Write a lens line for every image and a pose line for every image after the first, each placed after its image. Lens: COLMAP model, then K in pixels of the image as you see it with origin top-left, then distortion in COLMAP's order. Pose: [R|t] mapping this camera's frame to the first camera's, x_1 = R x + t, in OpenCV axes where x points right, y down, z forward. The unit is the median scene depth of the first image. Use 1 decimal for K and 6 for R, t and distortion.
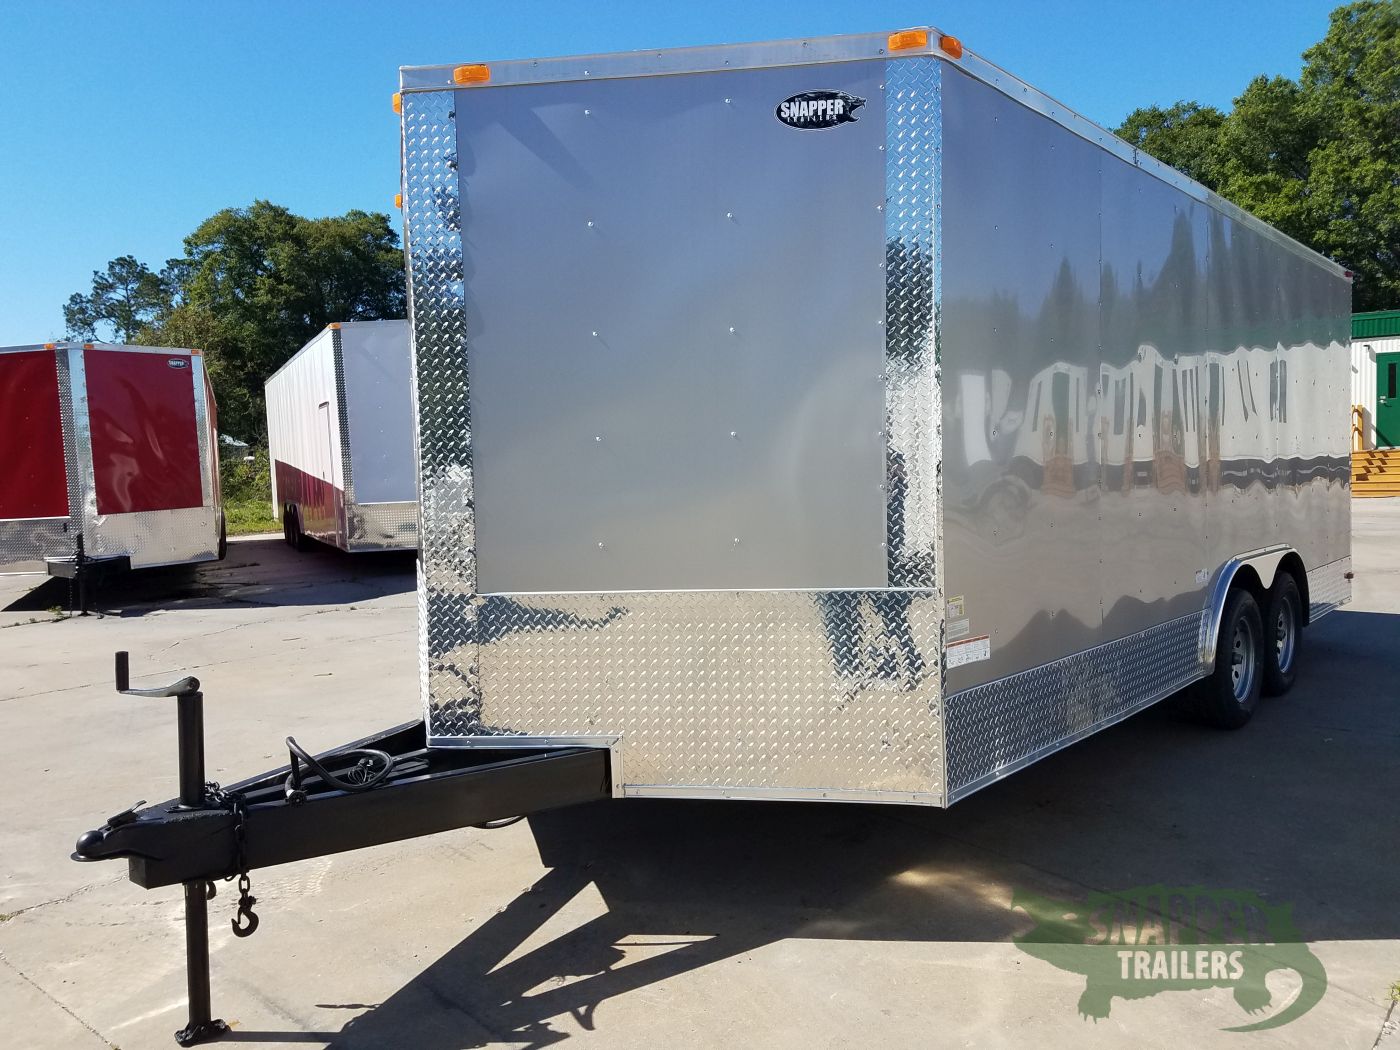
lens RADIAL K [[1095.8, 0, 700.0], [0, 1095.8, 525.0], [0, 0, 1]] dist [0.048538, -0.001262]
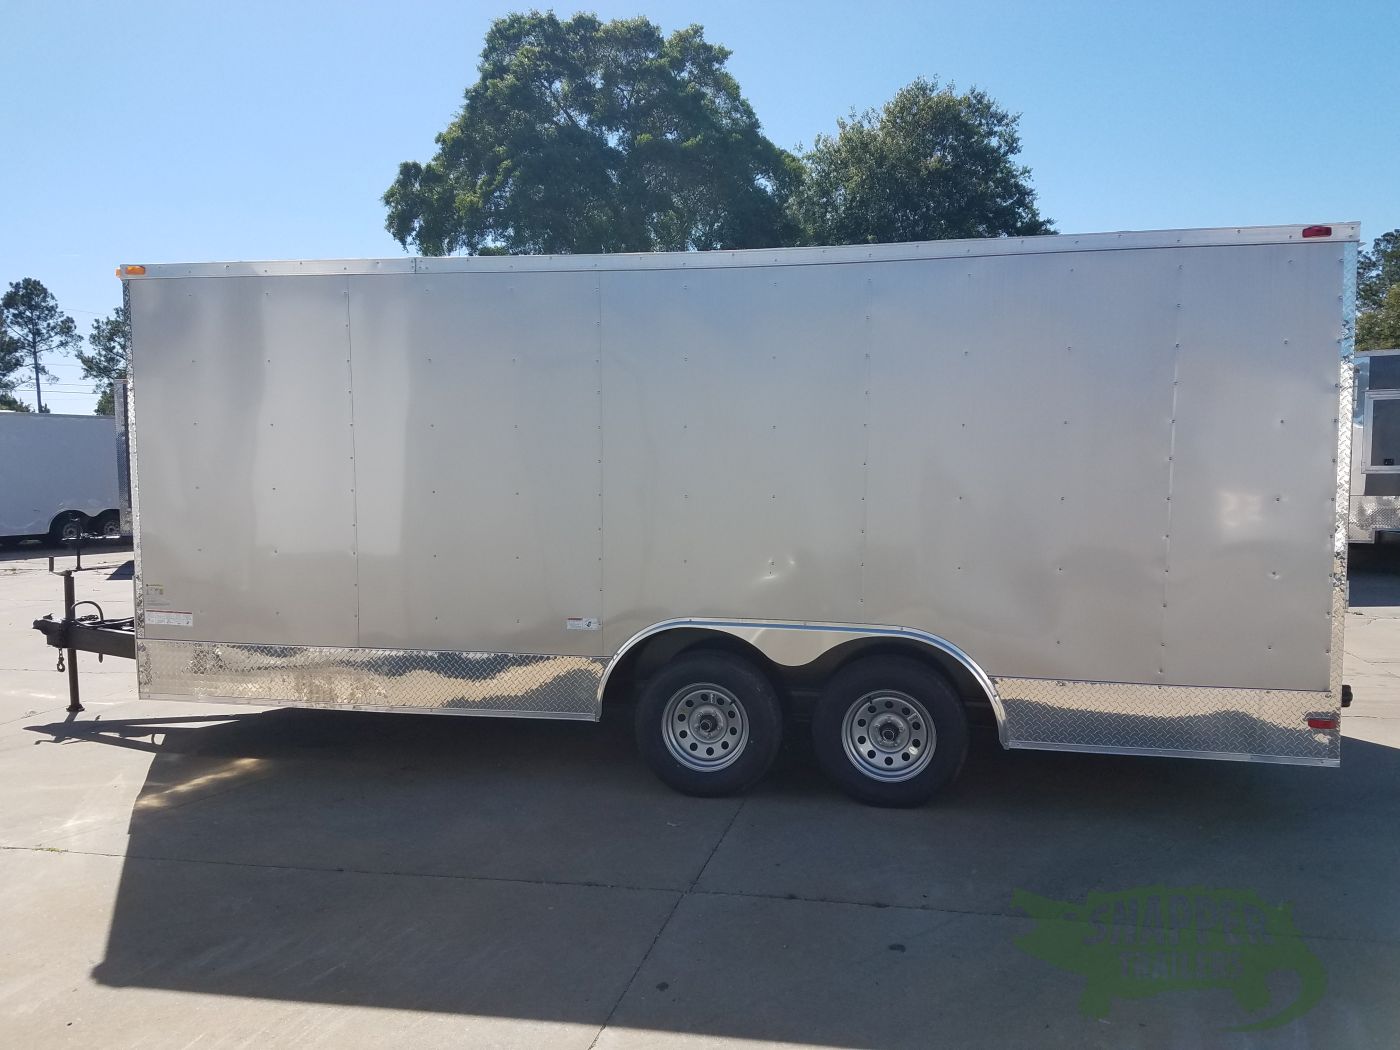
lens RADIAL K [[1084.4, 0, 700.0], [0, 1084.4, 525.0], [0, 0, 1]] dist [0.000888, -0.004838]
pose [[0.472991, 0.074902, -0.877878, 2.212138], [-0.055287, 0.996939, 0.055272, -0.172827], [0.879331, 0.022392, 0.475684, 0.977680]]
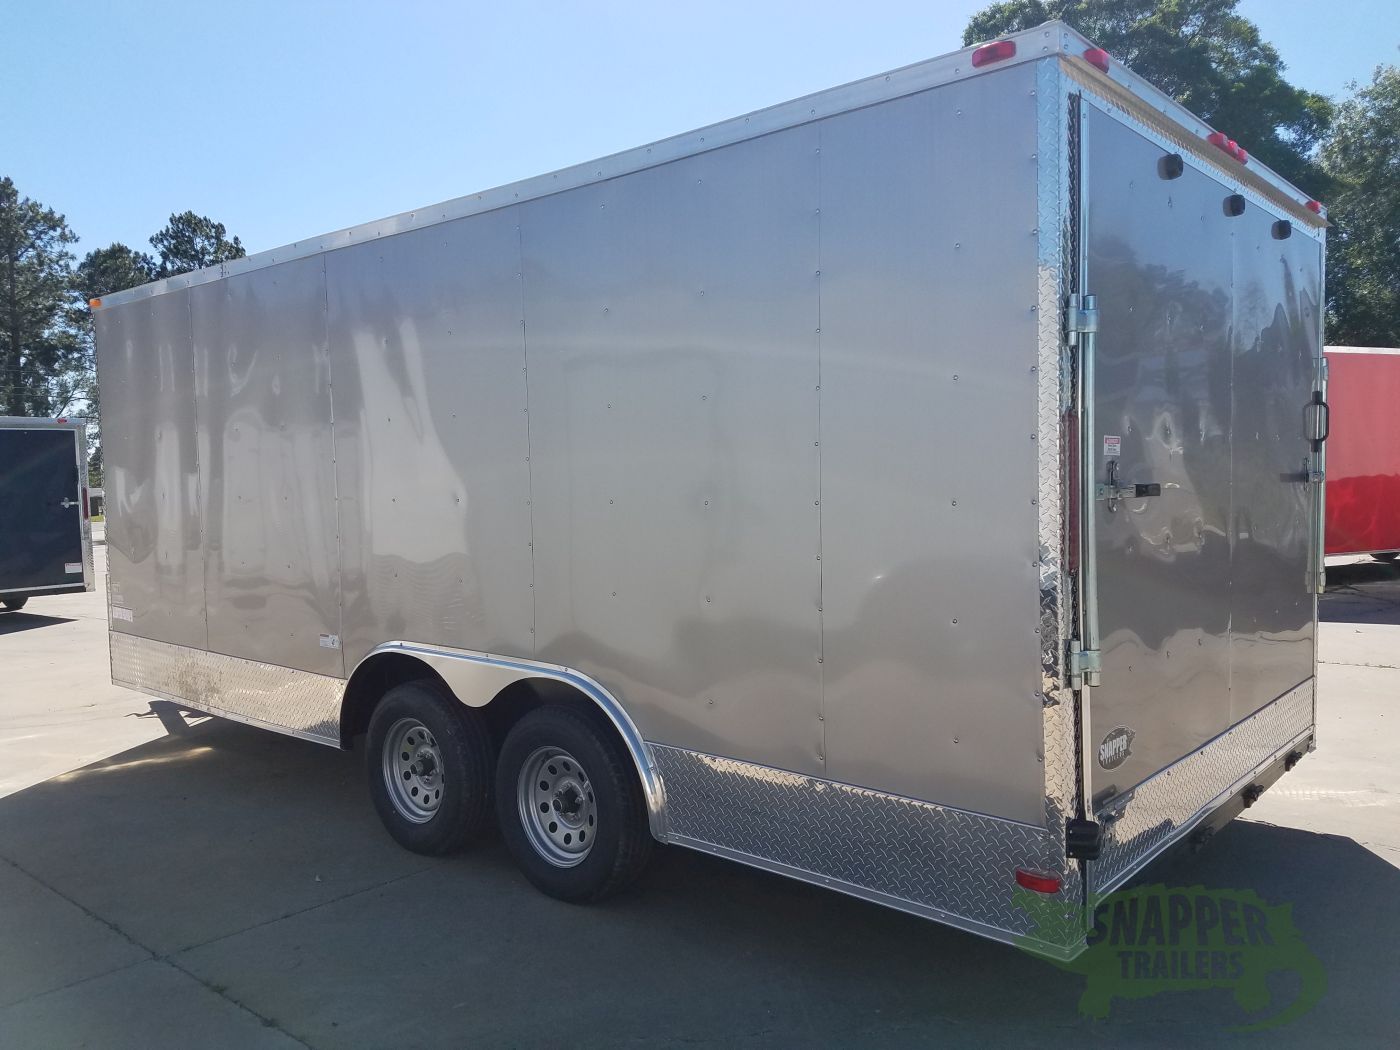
lens RADIAL K [[1061.1, 0, 700.0], [0, 1061.1, 525.0], [0, 0, 1]] dist [-0.008059, -0.006687]
pose [[-0.003896, 0.076500, -0.997062, 2.168723], [-0.025199, 0.996745, 0.076575, -0.213326], [0.999675, 0.025424, -0.001955, 2.107806]]
